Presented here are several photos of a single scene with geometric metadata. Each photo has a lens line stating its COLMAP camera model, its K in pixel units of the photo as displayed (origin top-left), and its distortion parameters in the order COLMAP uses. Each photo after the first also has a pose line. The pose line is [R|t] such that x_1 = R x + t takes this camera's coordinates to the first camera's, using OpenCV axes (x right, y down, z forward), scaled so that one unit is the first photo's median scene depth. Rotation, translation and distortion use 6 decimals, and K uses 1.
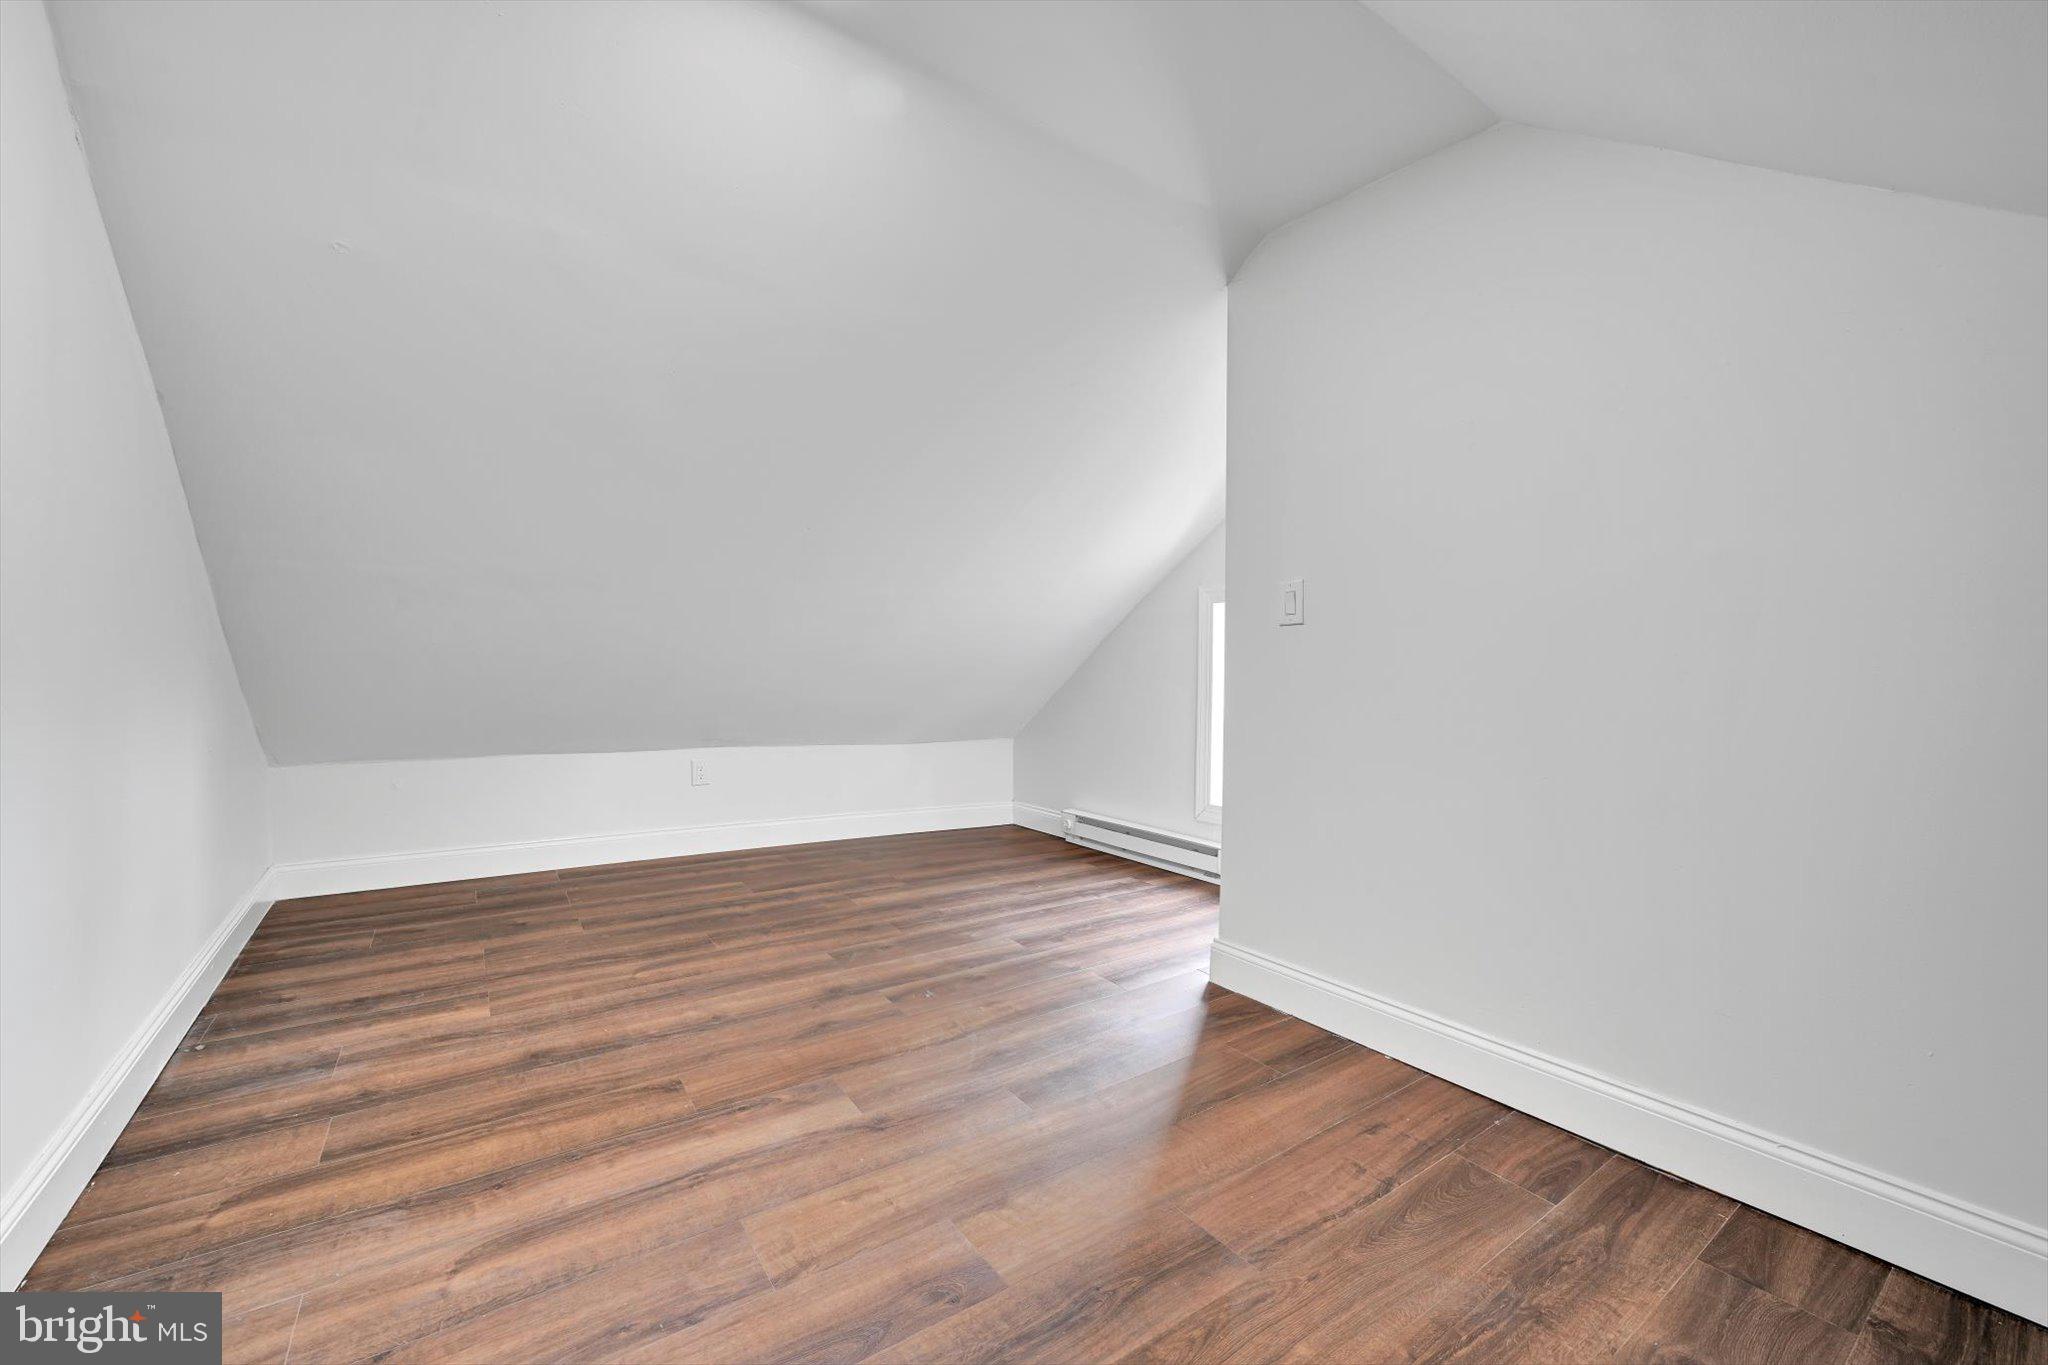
lens RADIAL K [[814.4, 0, 1025.9], [0, 814.4, 687.5], [0, 0, 1]] dist [-0.008625, -0.000335]
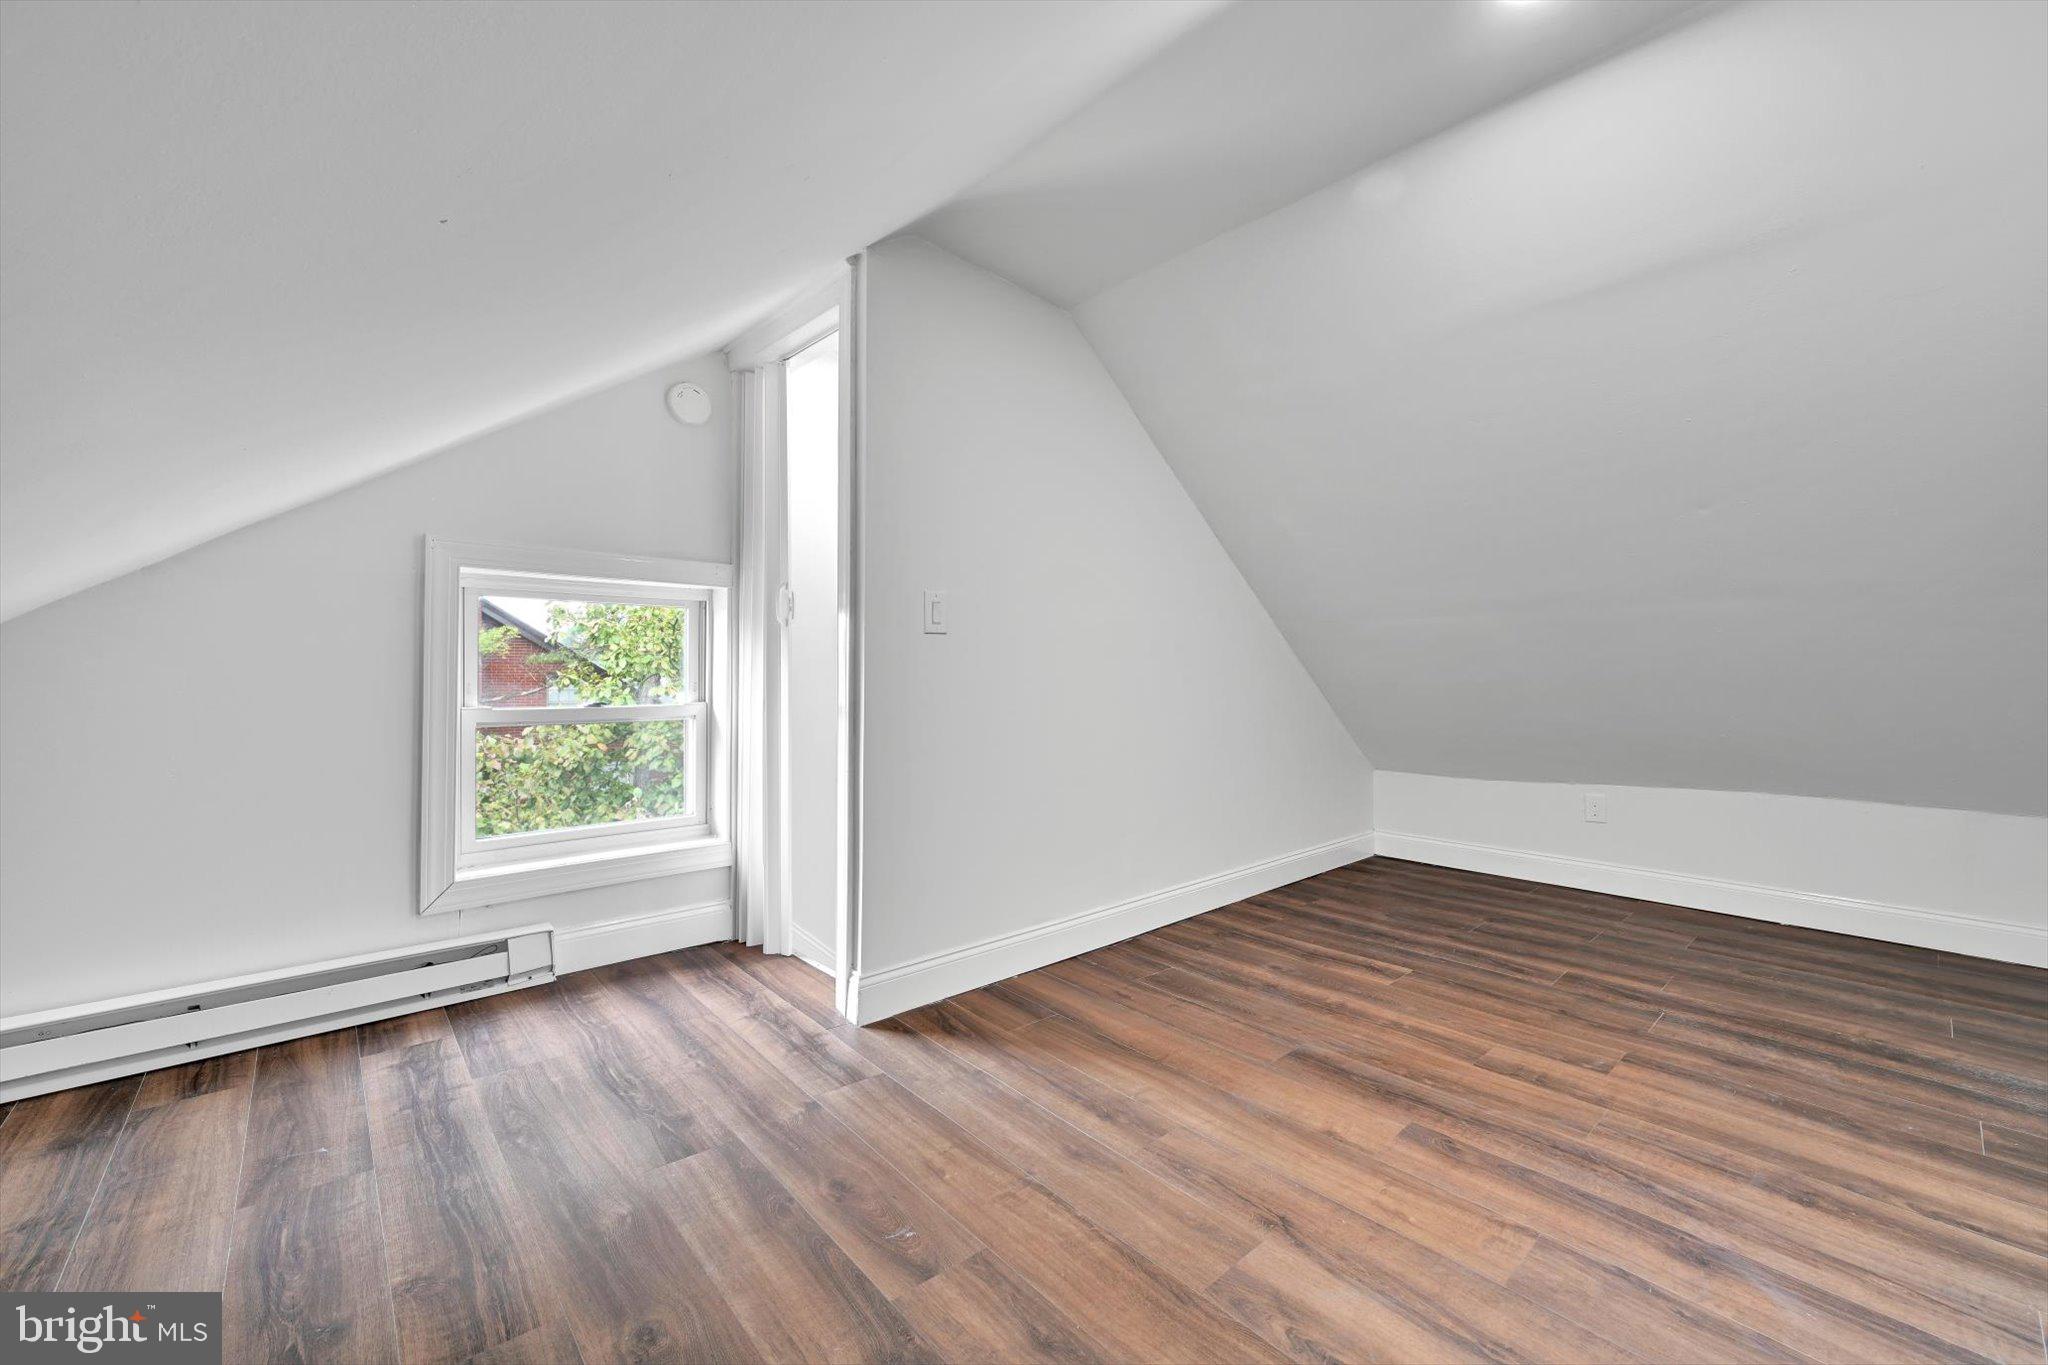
lens RADIAL K [[814.4, 0, 1024.3], [0, 814.4, 665.2], [0, 0, 1]] dist [-0.008625, -0.000335]
pose [[-0.125745, -0.003166, 0.992057, -0.949123], [0.013022, 0.999903, 0.004842, -0.047427], [-0.991977, 0.013527, -0.125692, 1.310987]]
